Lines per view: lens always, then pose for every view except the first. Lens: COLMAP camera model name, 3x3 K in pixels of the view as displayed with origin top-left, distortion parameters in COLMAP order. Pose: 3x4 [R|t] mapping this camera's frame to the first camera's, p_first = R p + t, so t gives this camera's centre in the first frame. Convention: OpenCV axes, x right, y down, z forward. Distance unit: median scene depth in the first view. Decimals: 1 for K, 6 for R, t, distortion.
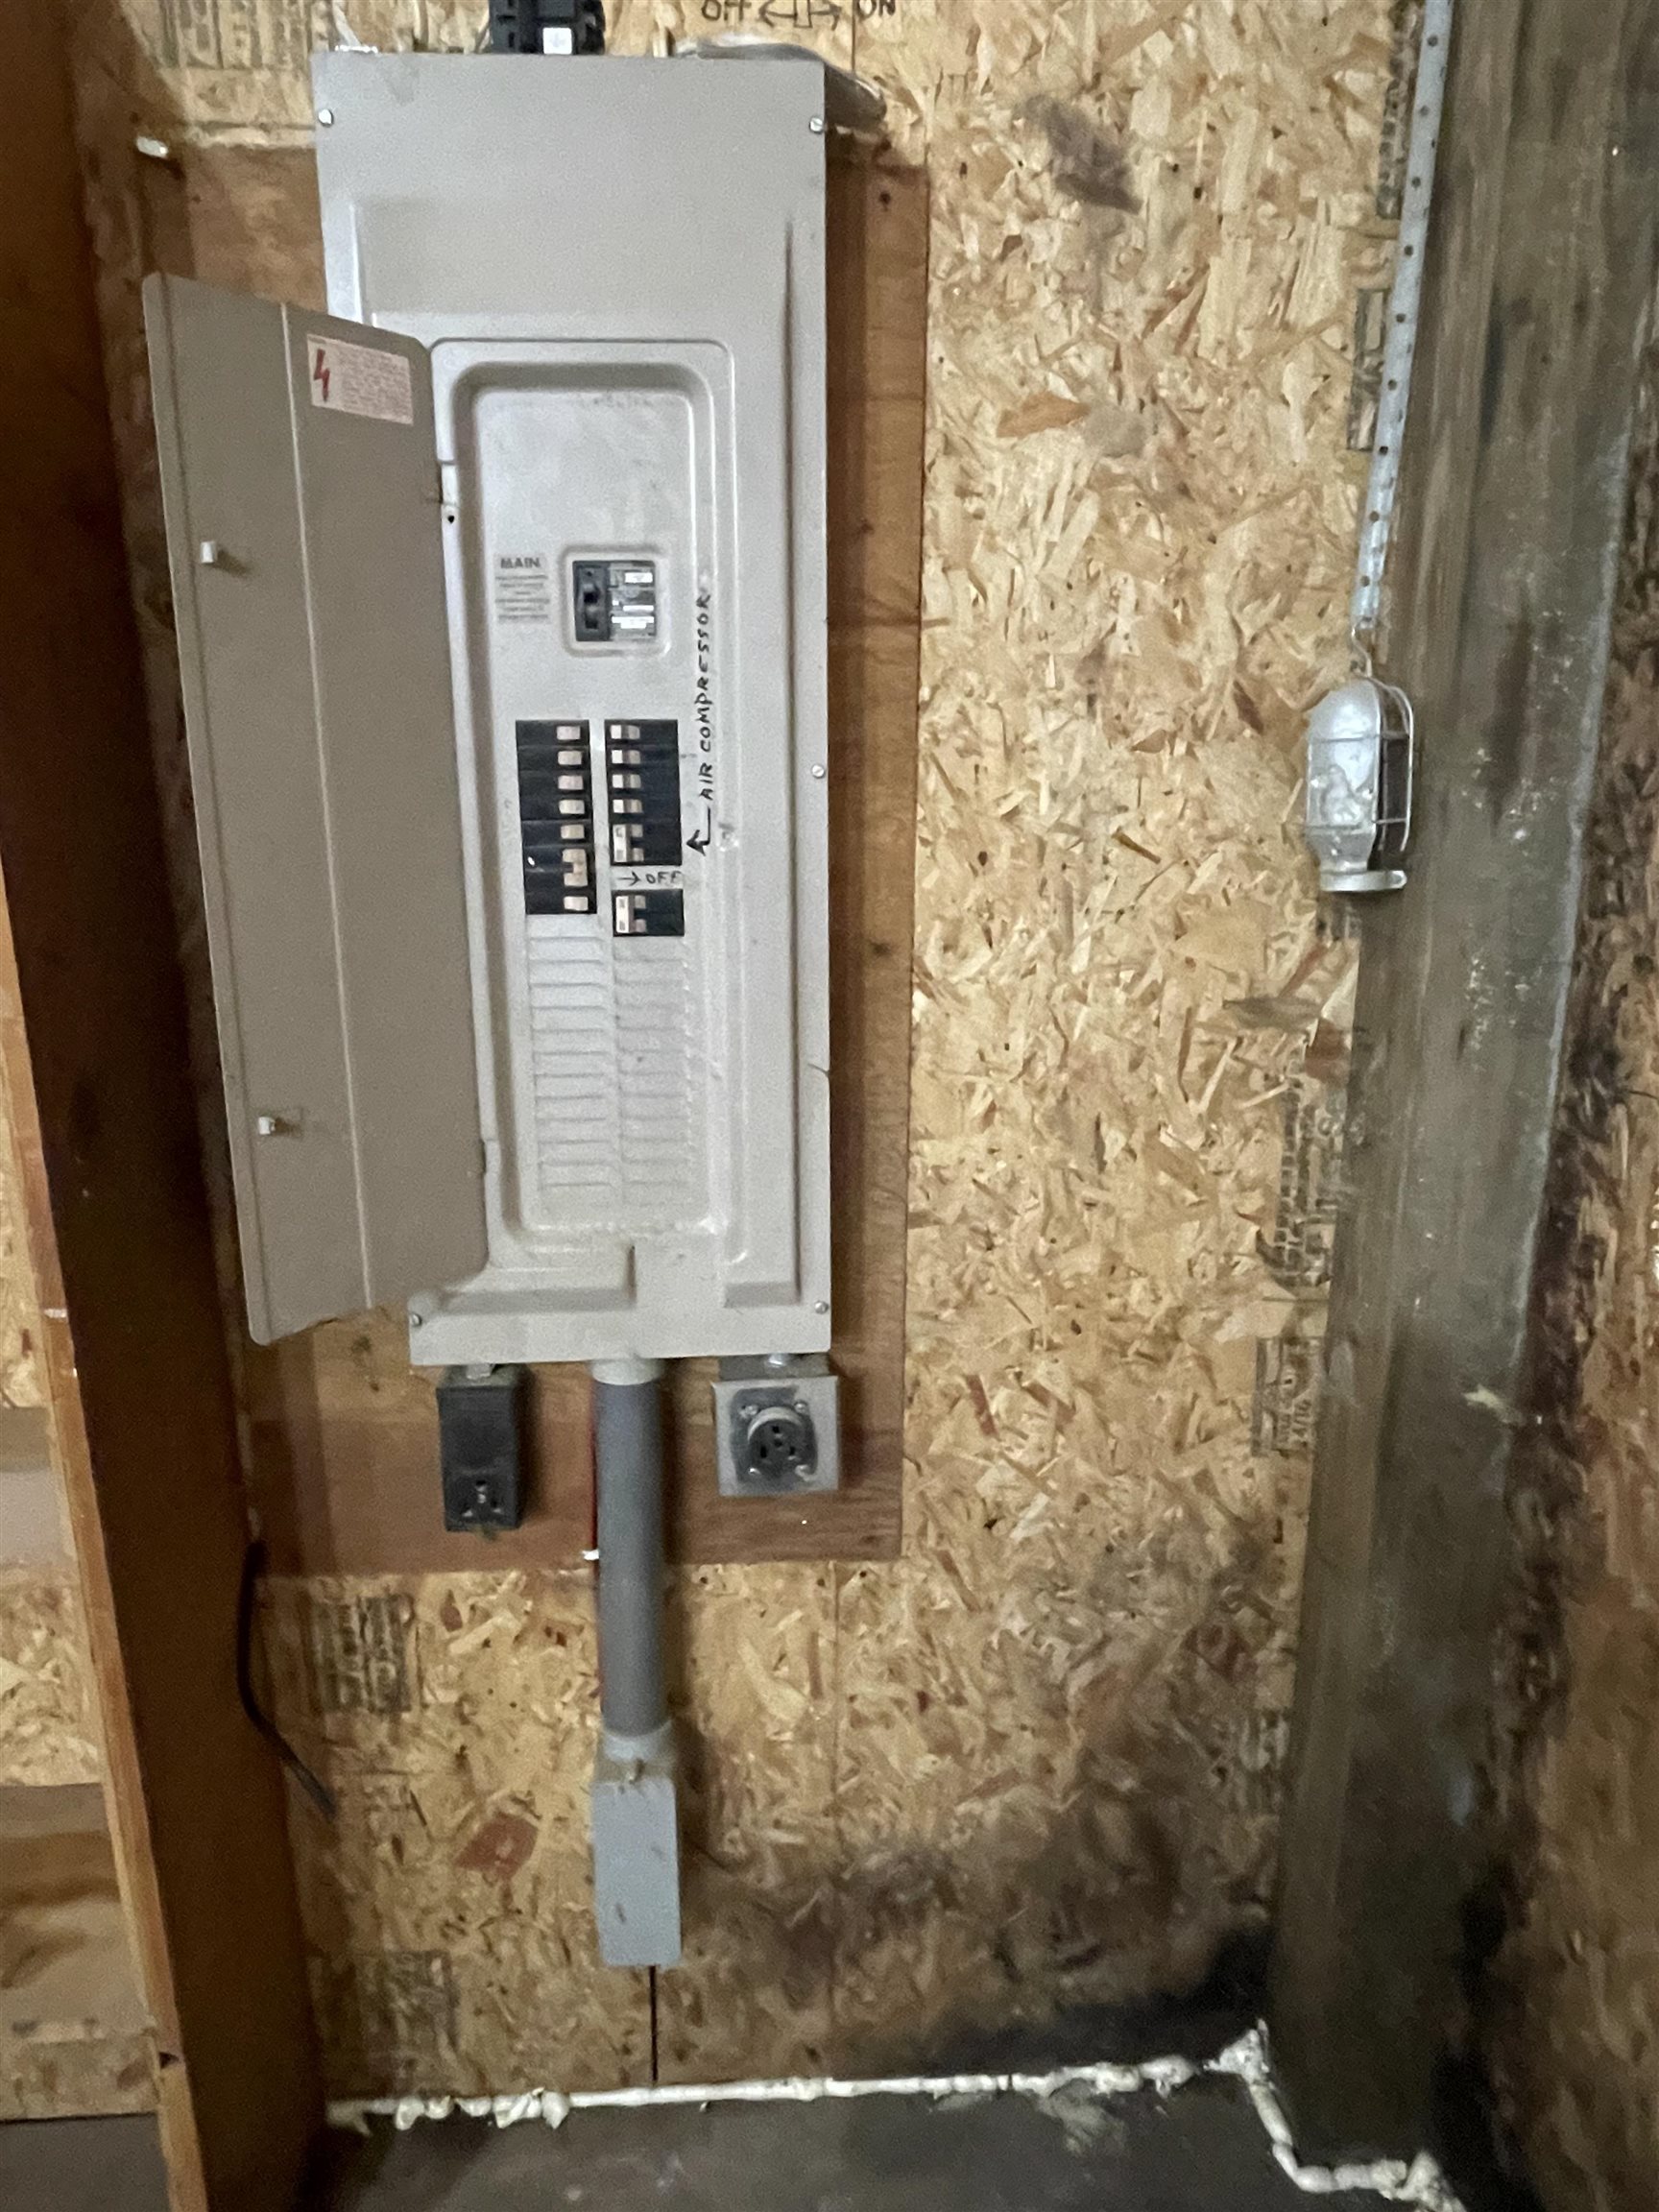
lens RADIAL K [[1423.2, 0, 829.4], [0, 1423.2, 1104.0], [0, 0, 1]] dist [0.004240, 0.000497]
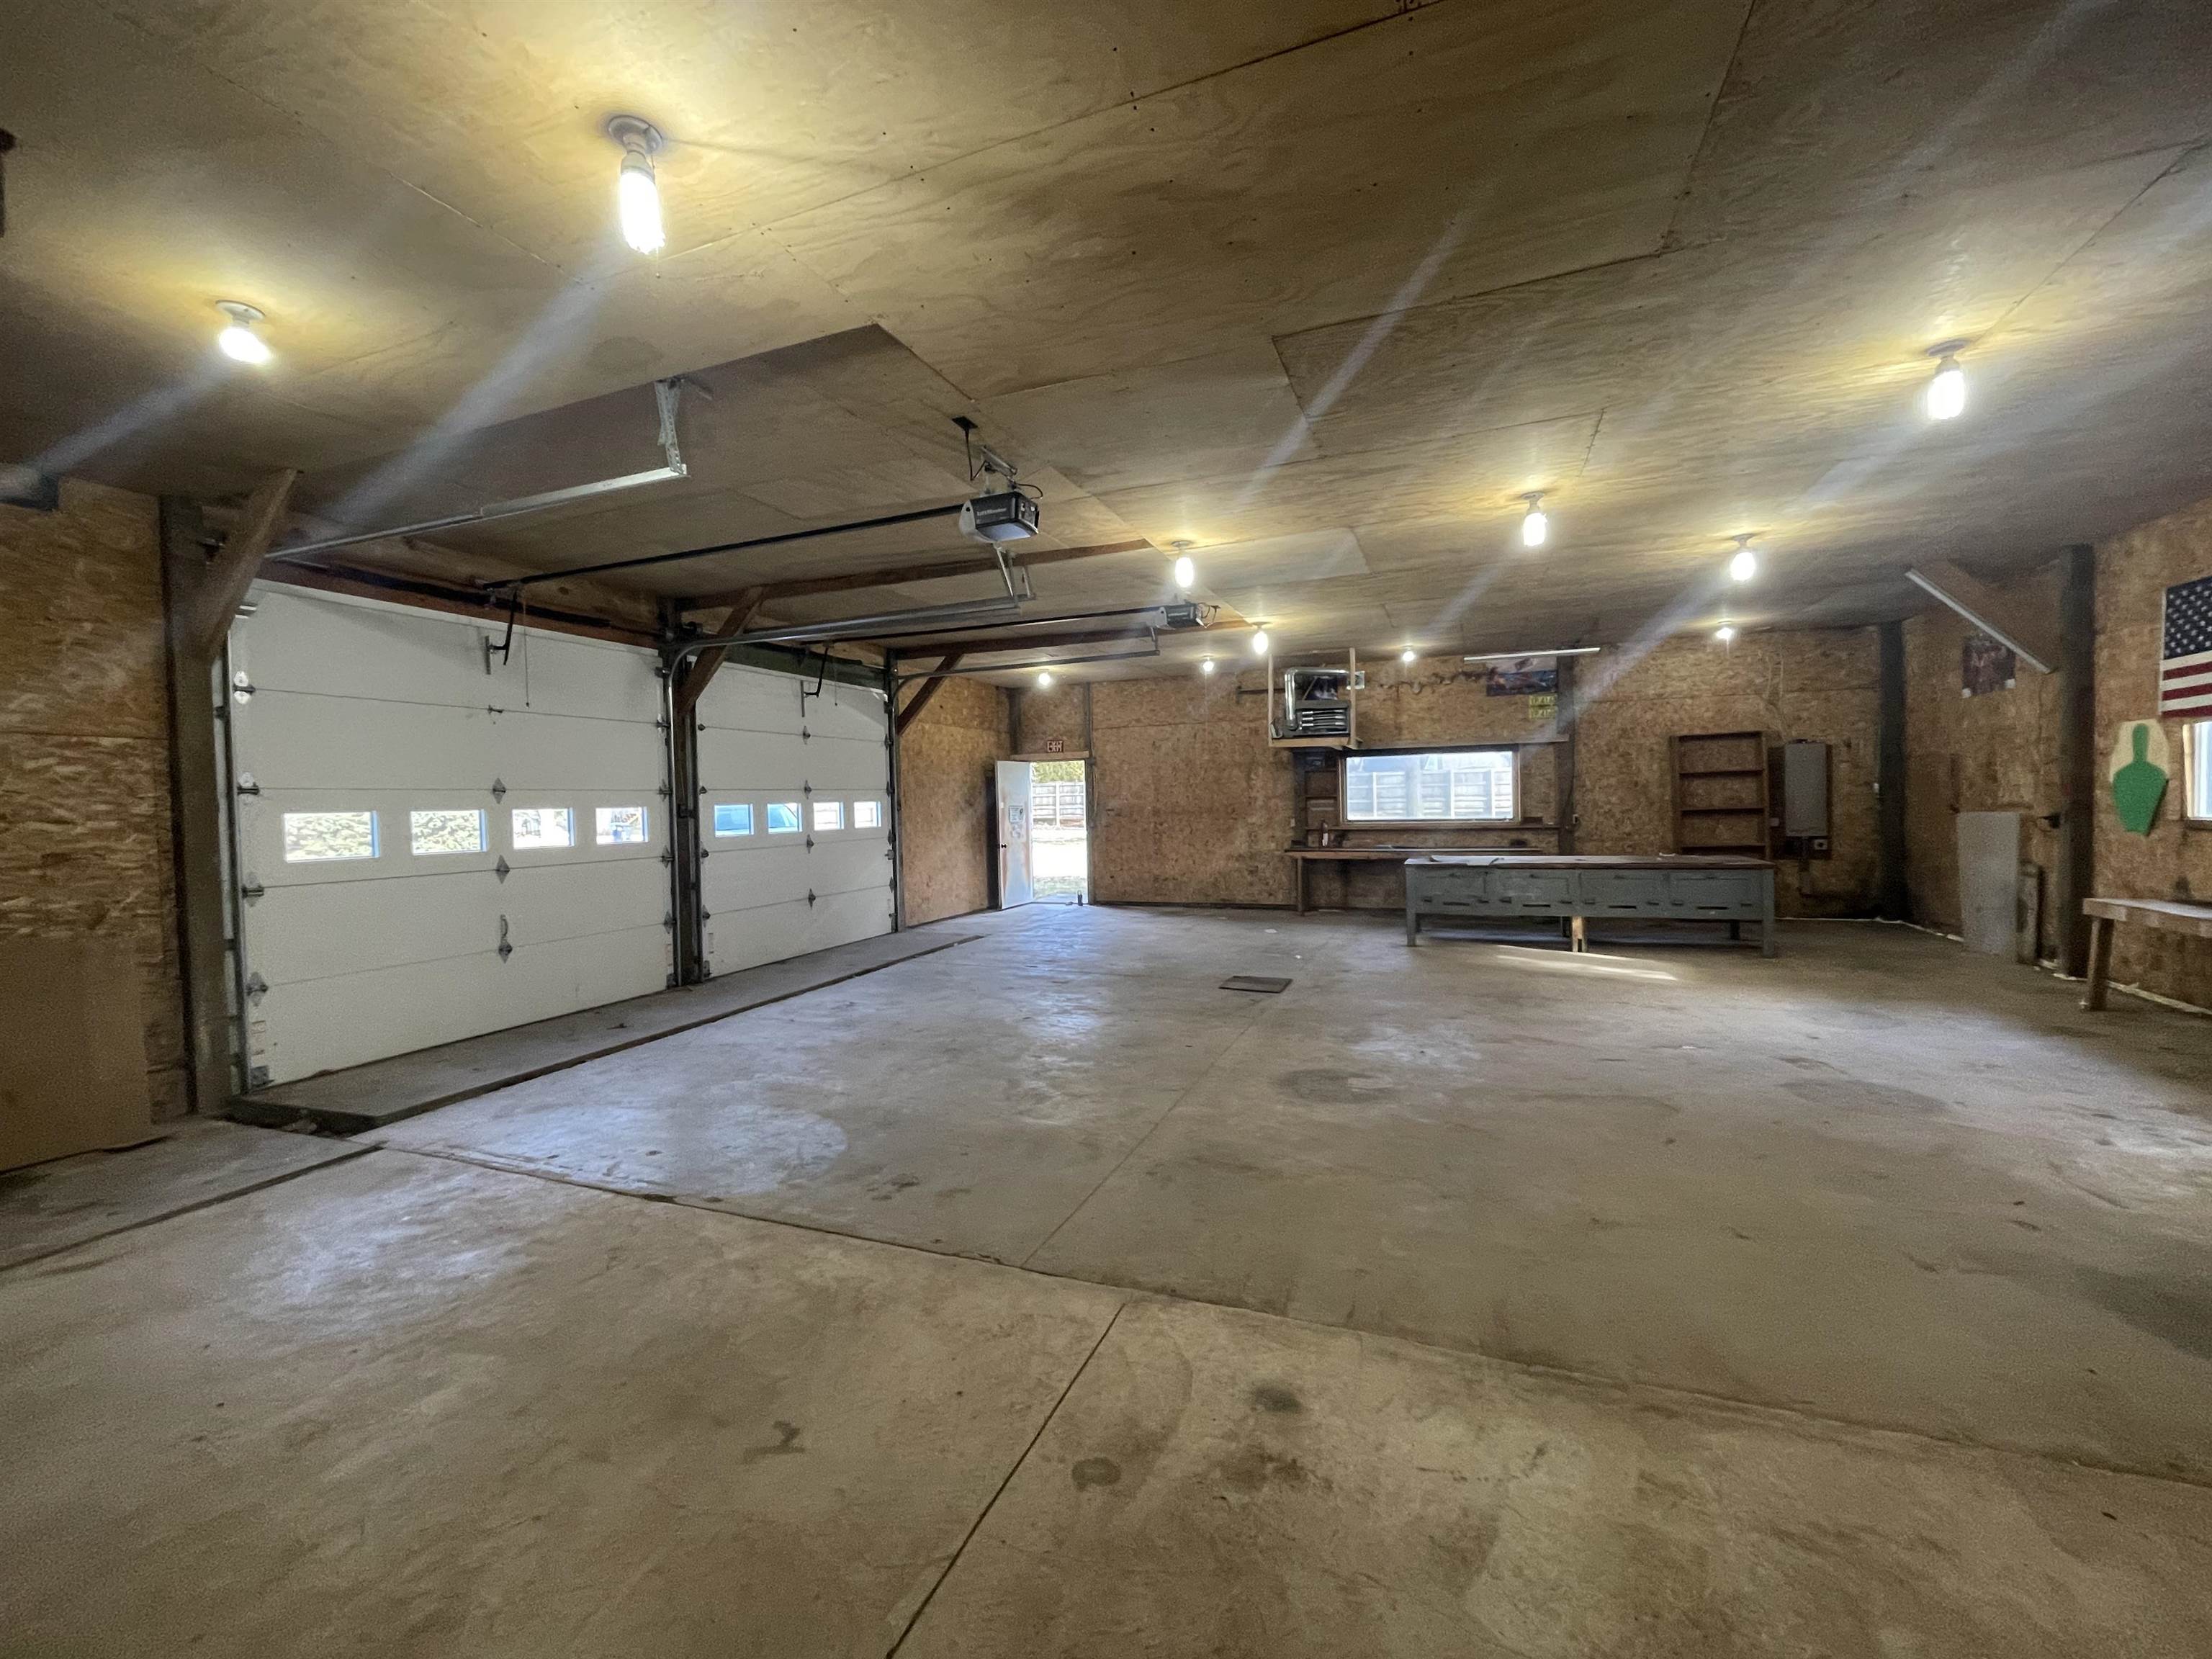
lens RADIAL K [[881.5, 0, 1111.6], [0, 881.5, 830.3], [0, 0, 1]] dist [-0.001156, -0.000099]
pose [[0.914527, -0.007776, -0.404451, -2.288249], [-0.082030, 0.975478, -0.204238, 1.943399], [0.396122, 0.219959, 0.891463, -7.295345]]
